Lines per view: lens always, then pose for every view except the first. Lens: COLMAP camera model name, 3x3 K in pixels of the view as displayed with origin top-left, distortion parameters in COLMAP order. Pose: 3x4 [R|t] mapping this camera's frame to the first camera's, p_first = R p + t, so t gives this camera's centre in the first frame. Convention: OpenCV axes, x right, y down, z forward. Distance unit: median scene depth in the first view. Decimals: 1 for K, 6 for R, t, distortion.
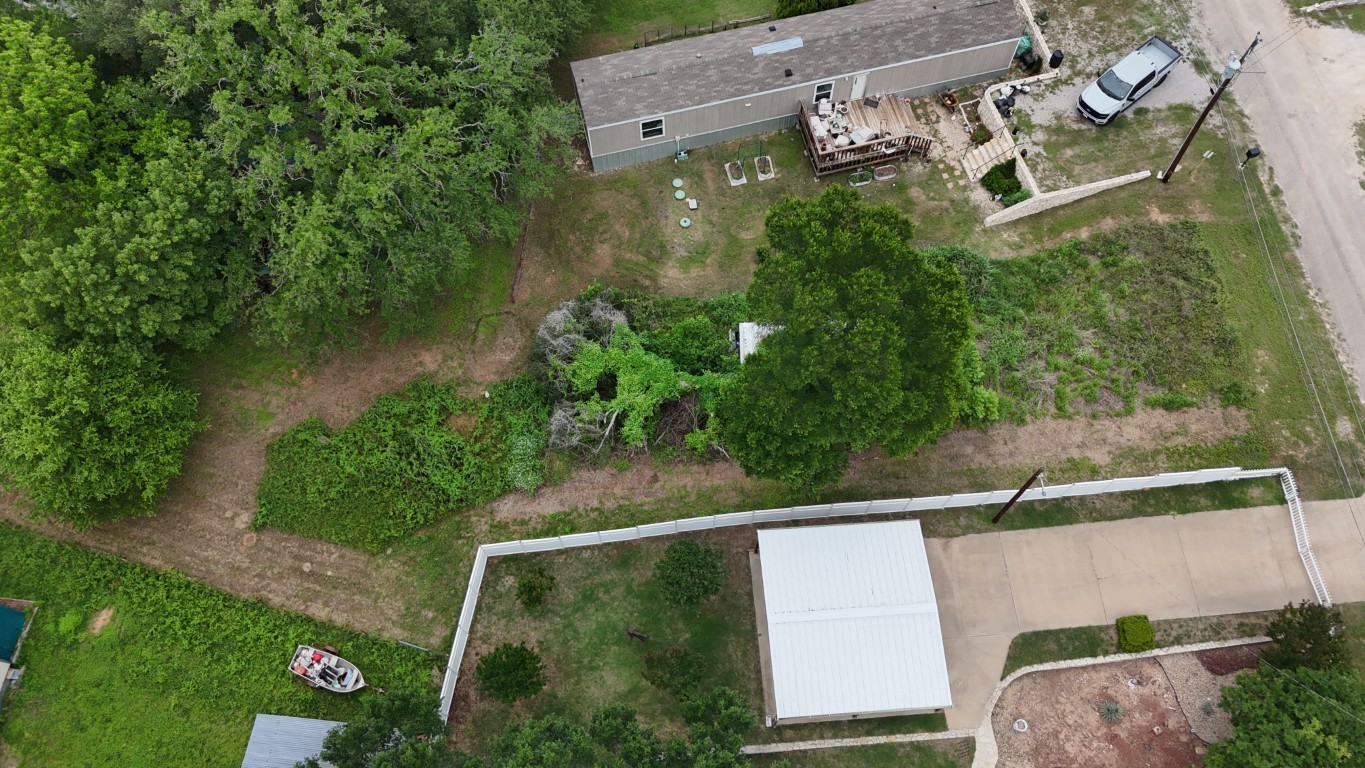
lens RADIAL K [[1000.6, 0, 682.5], [0, 1000.6, 388.7], [0, 0, 1]] dist [0.058489, -0.053621]
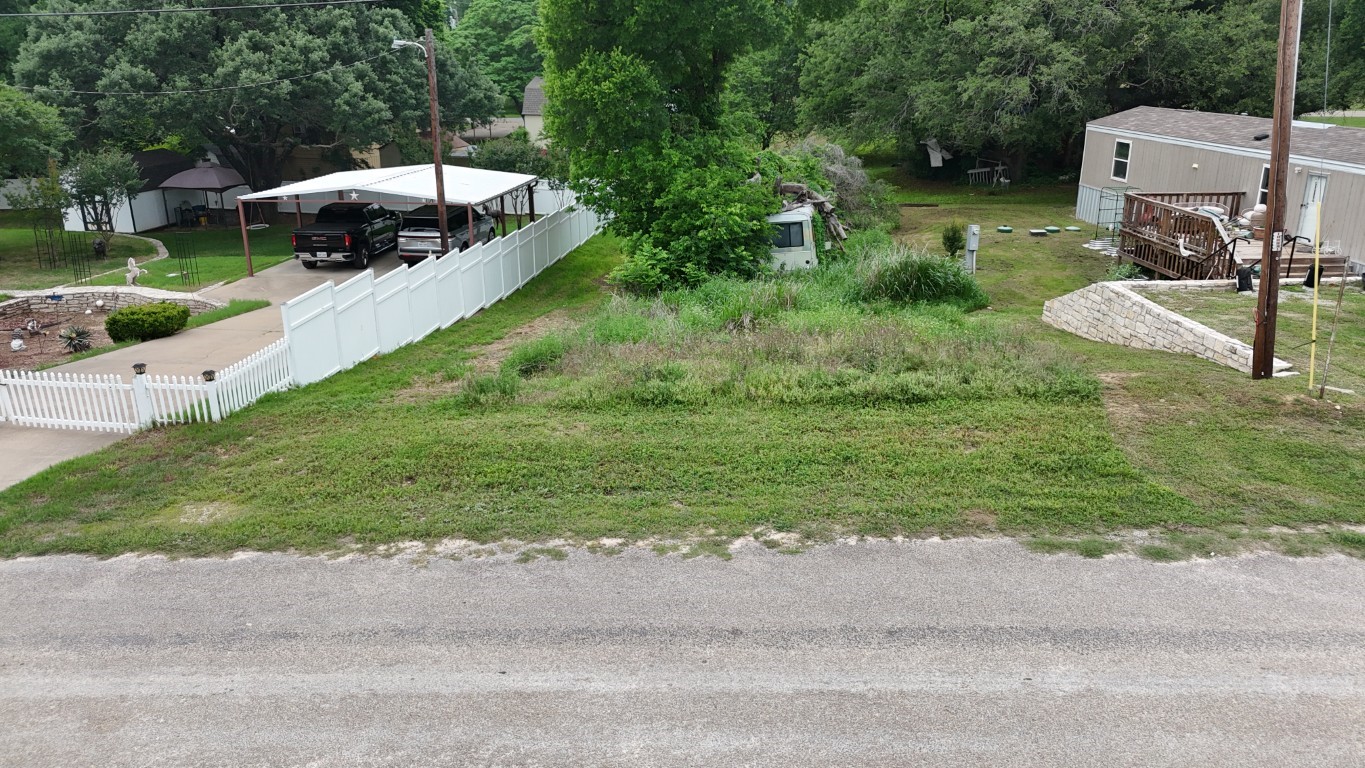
lens RADIAL K [[1000.6, 0, 685.0], [0, 1000.6, 374.7], [0, 0, 1]] dist [0.058489, -0.053621]
pose [[-0.191798, 0.317048, -0.928813, 0.778032], [-0.896241, 0.329091, 0.297406, -0.144938], [0.399956, 0.889483, 0.221033, 0.872989]]
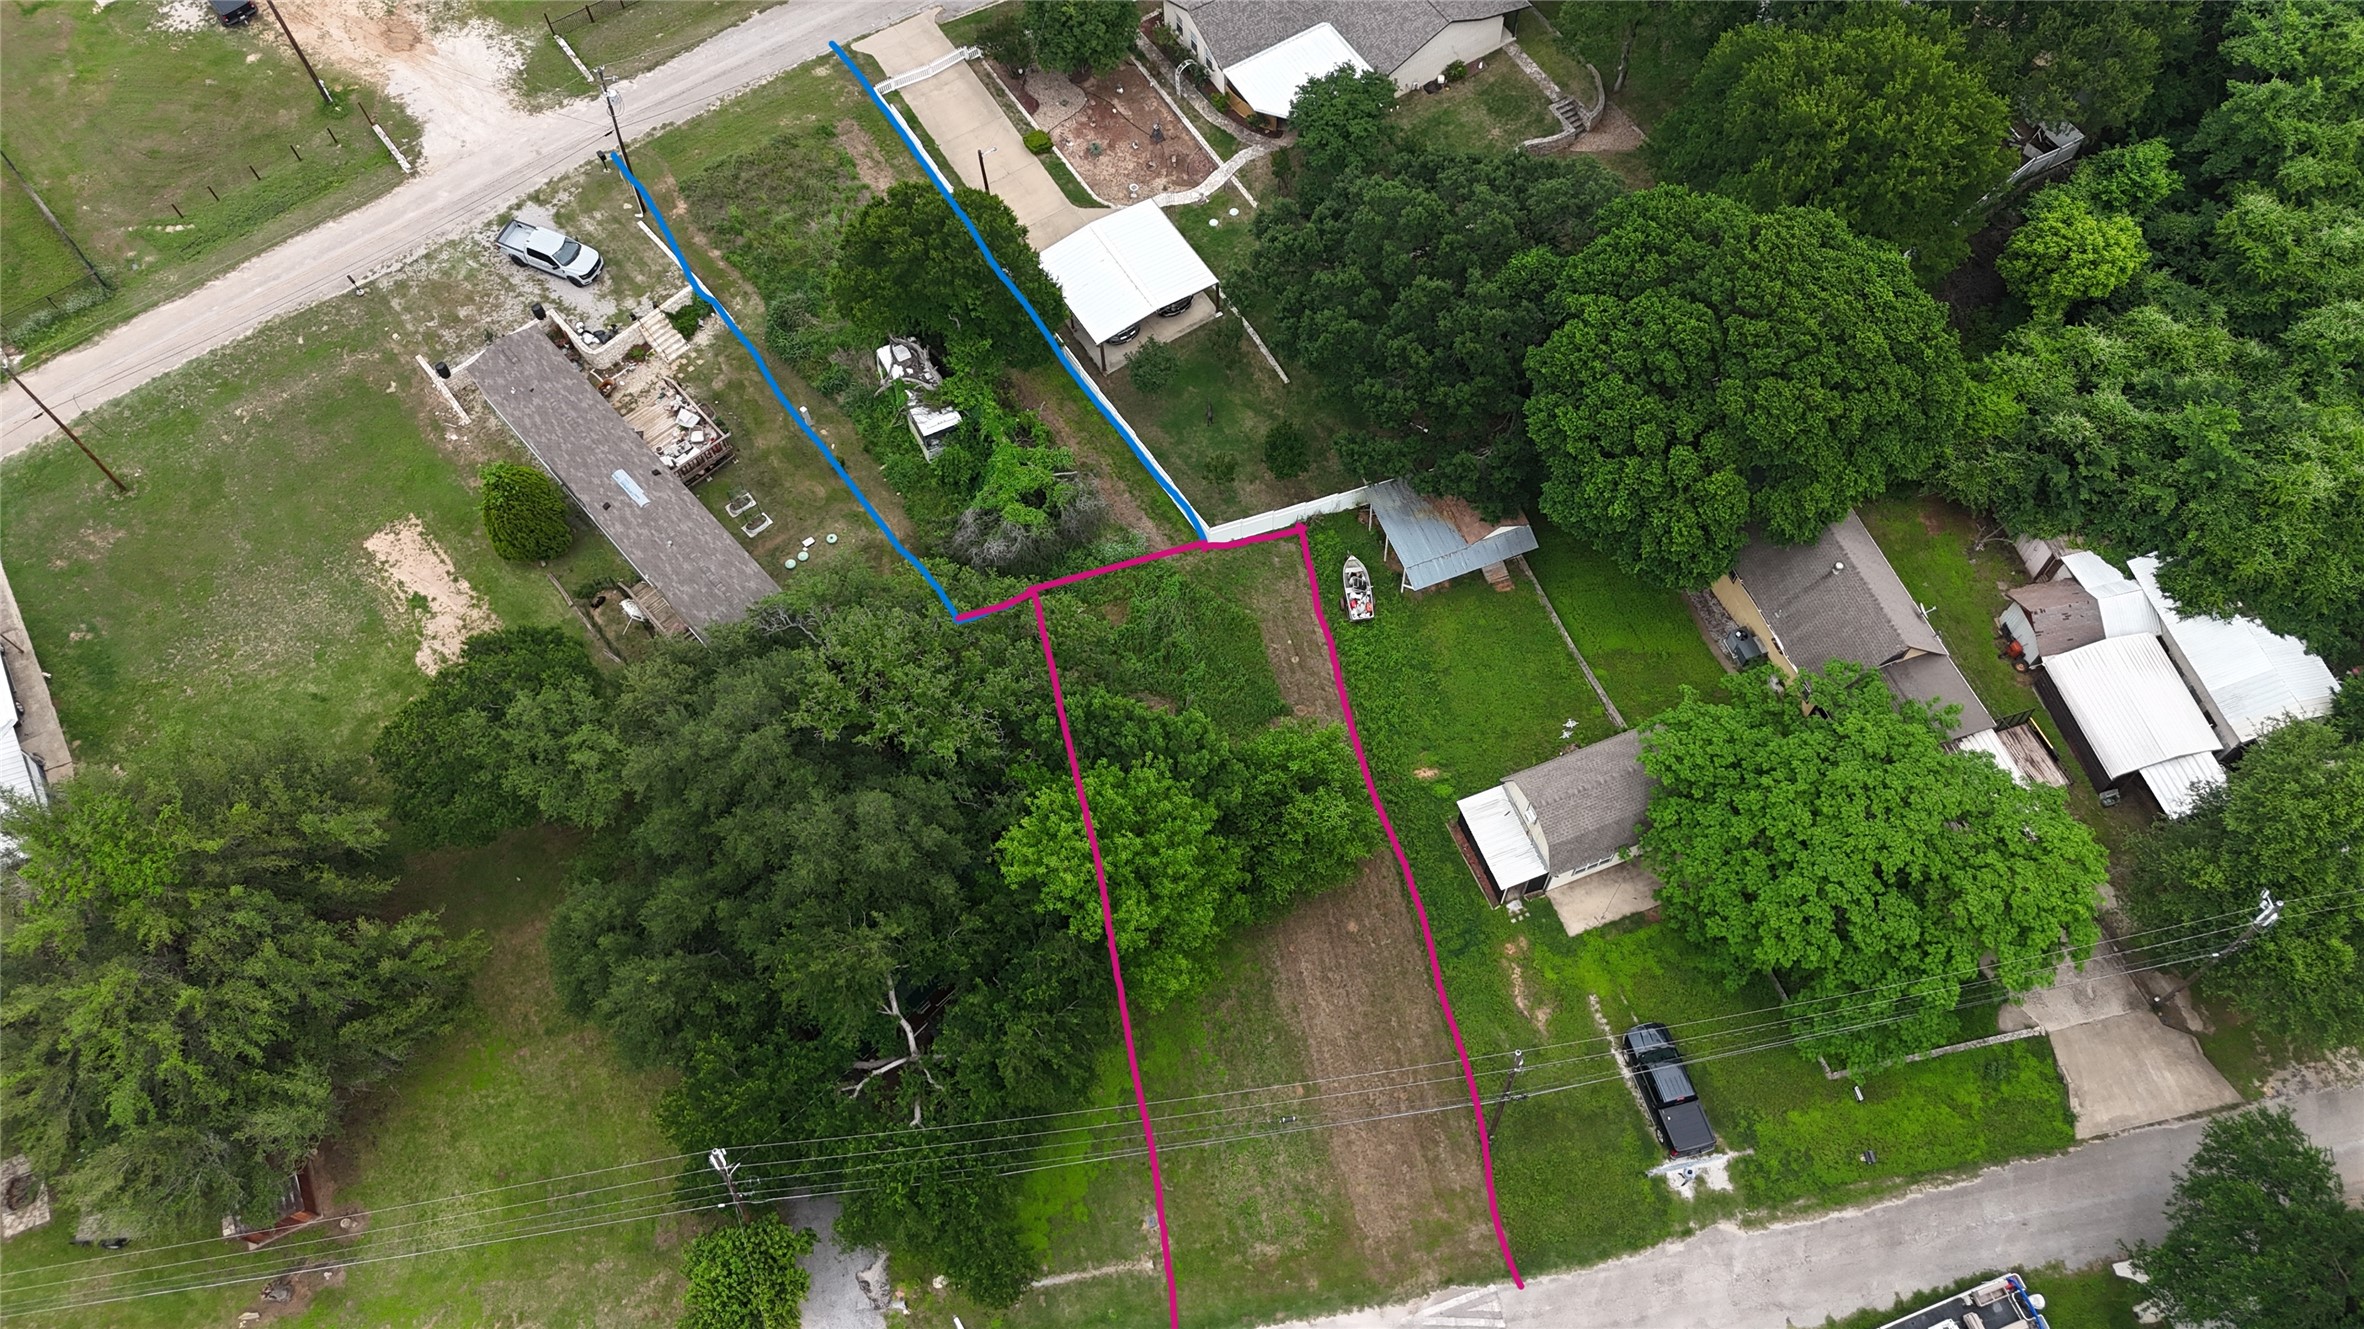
lens RADIAL K [[1732.9, 0, 1192.7], [0, 1732.9, 673.5], [0, 0, 1]] dist [0.058489, -0.053621]
pose [[-0.467978, -0.770637, 0.432568, -1.047971], [0.823218, -0.202117, 0.530528, -0.839563], [-0.321415, 0.604374, 0.728989, -0.302272]]
